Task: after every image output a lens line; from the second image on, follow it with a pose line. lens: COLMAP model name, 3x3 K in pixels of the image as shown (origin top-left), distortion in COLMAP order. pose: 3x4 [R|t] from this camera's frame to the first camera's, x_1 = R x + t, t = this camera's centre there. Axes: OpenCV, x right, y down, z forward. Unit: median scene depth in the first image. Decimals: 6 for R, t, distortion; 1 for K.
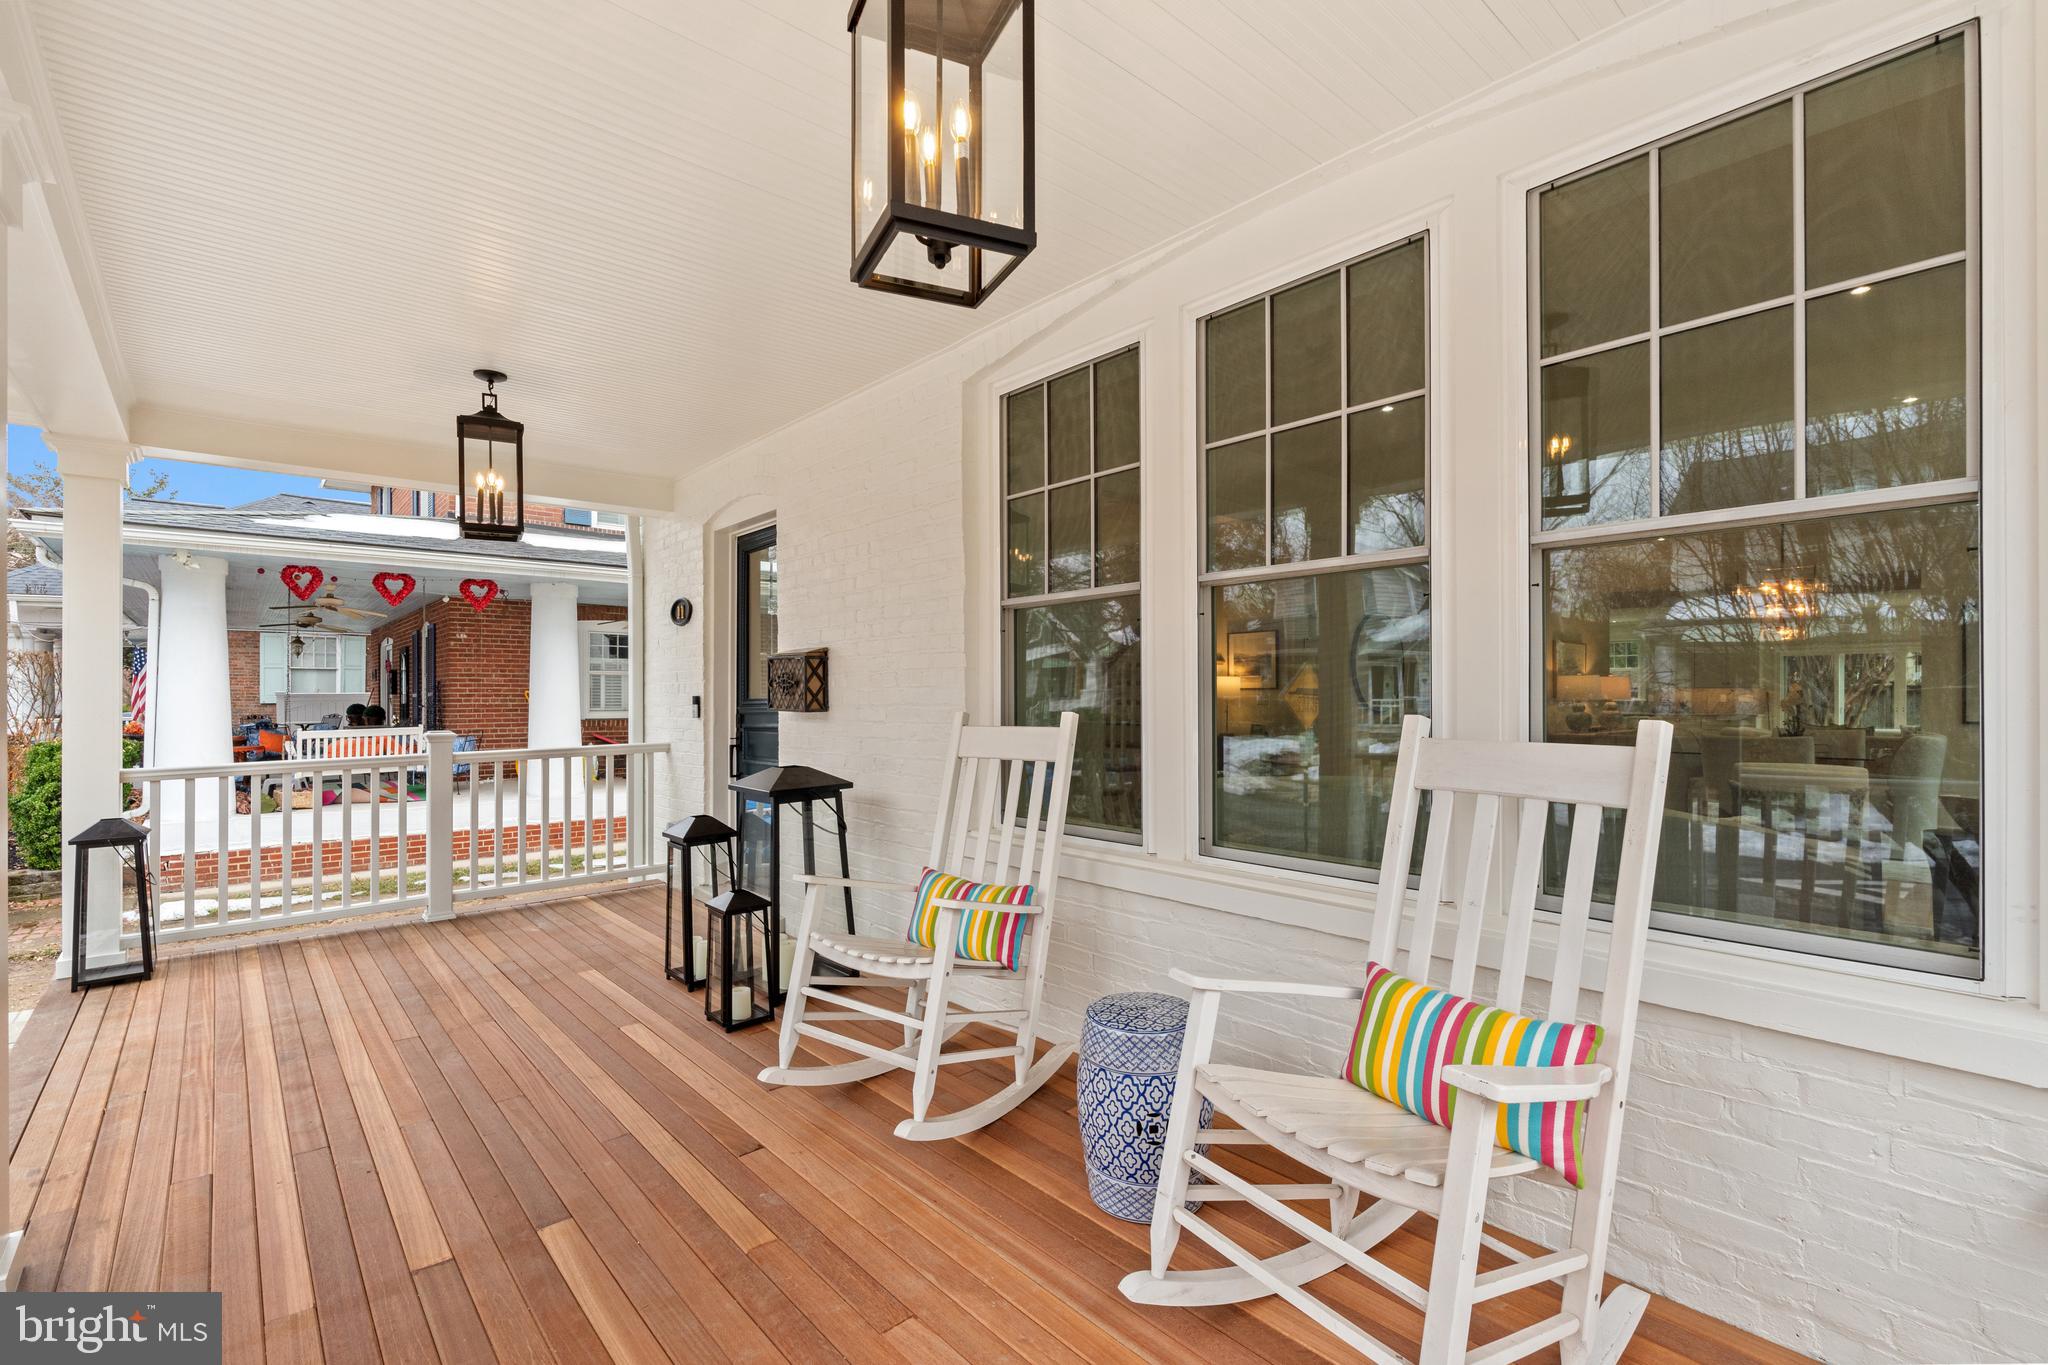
lens RADIAL K [[927.1, 0, 1024.4], [0, 927.1, 696.9], [0, 0, 1]] dist [0.001293, 0.000304]
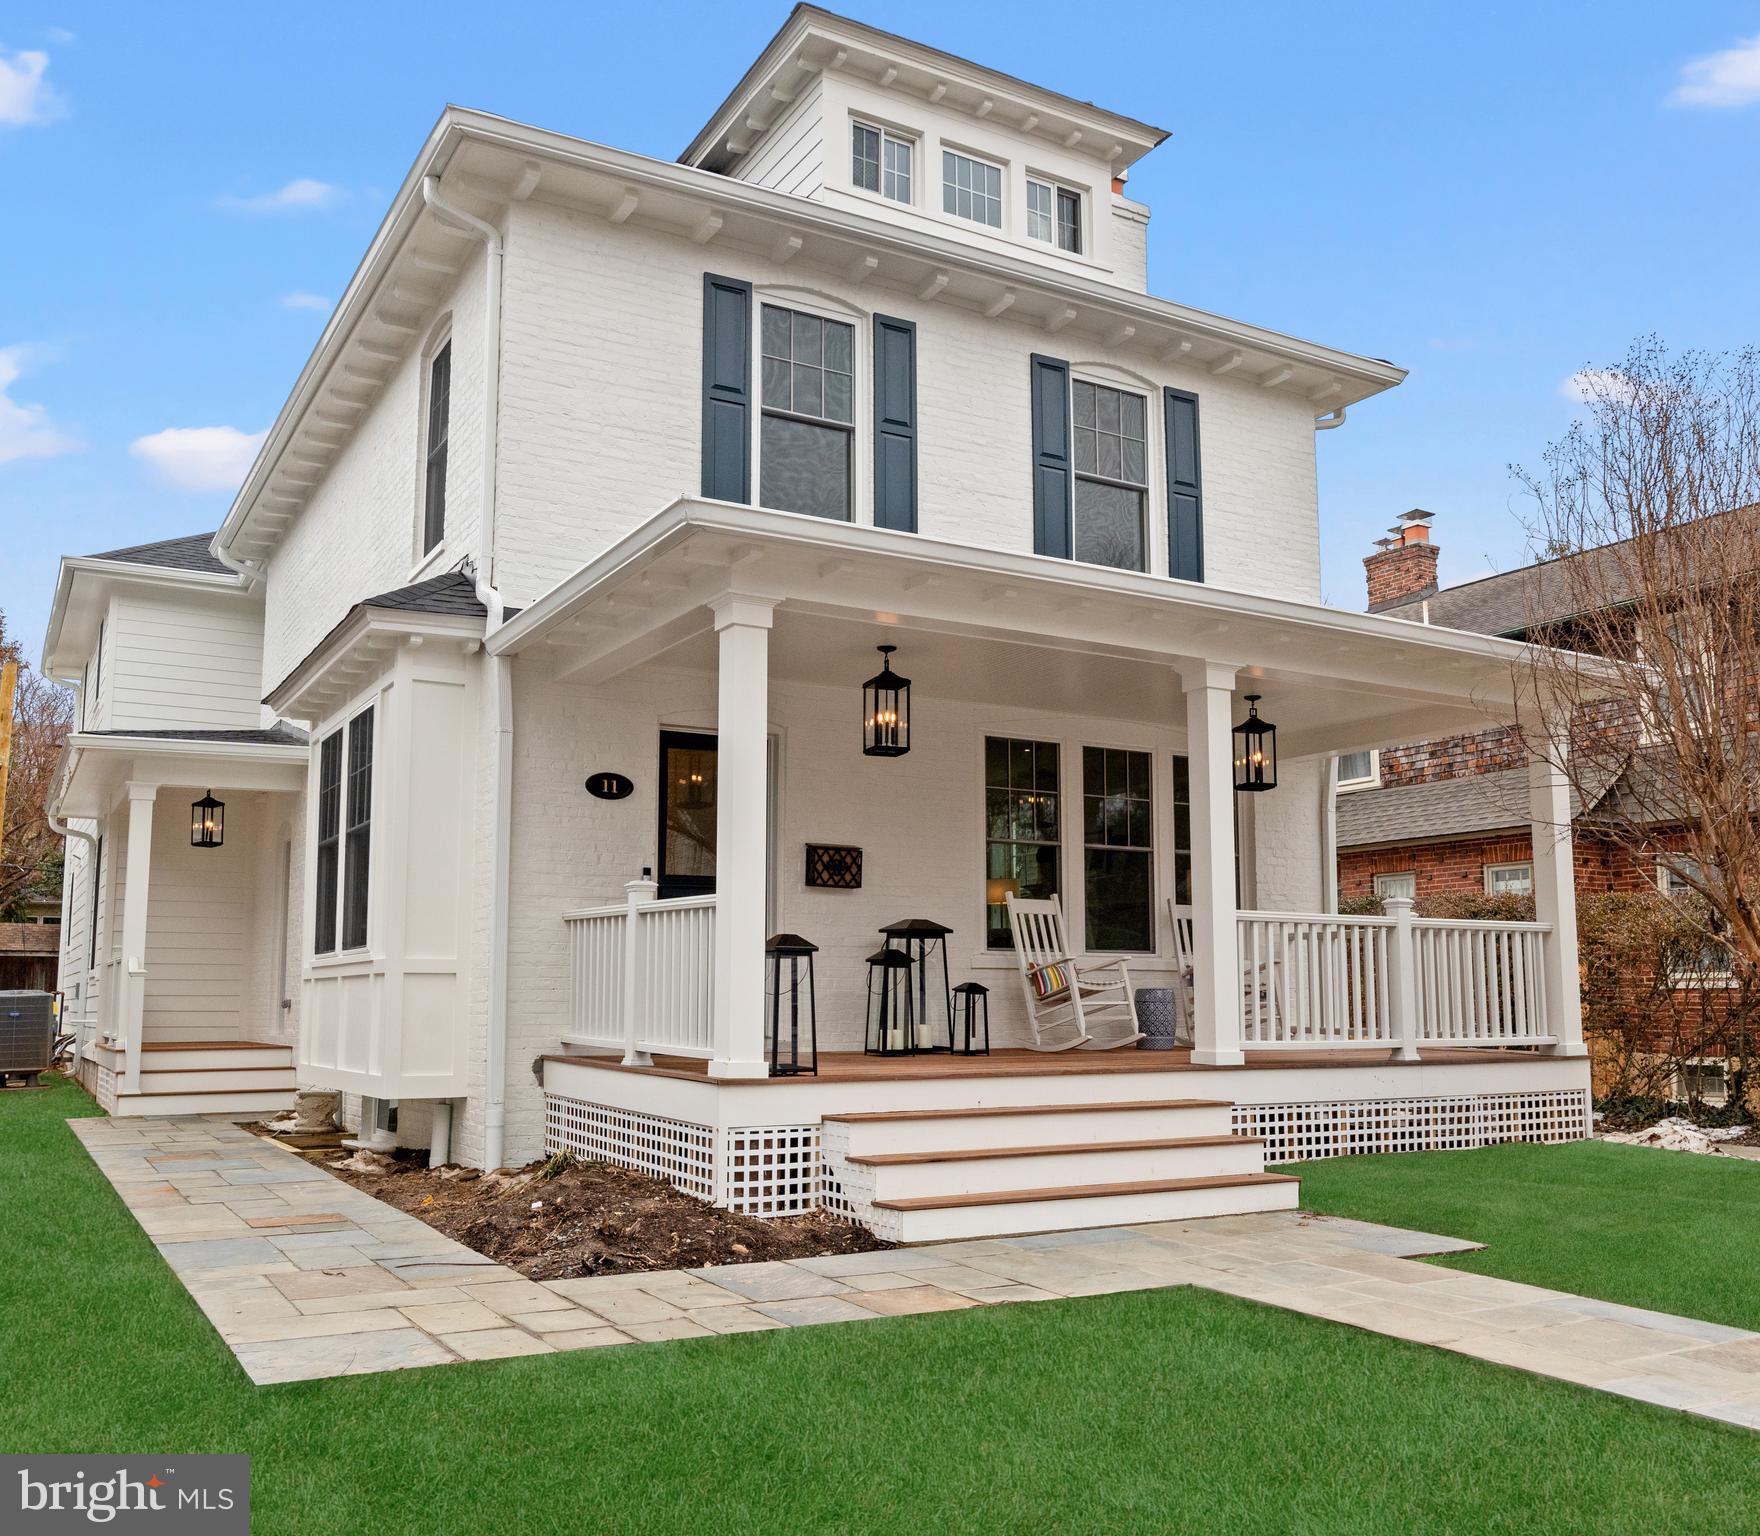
lens RADIAL K [[1535.4, 0, 880.0], [0, 1535.4, 768.0], [0, 0, 1]] dist [0.002385, 0.003112]
pose [[0.192878, 0.150654, 0.969588, -3.774668], [-0.002316, 0.988210, -0.153087, 0.291834], [-0.981220, 0.027281, 0.190953, 0.678119]]
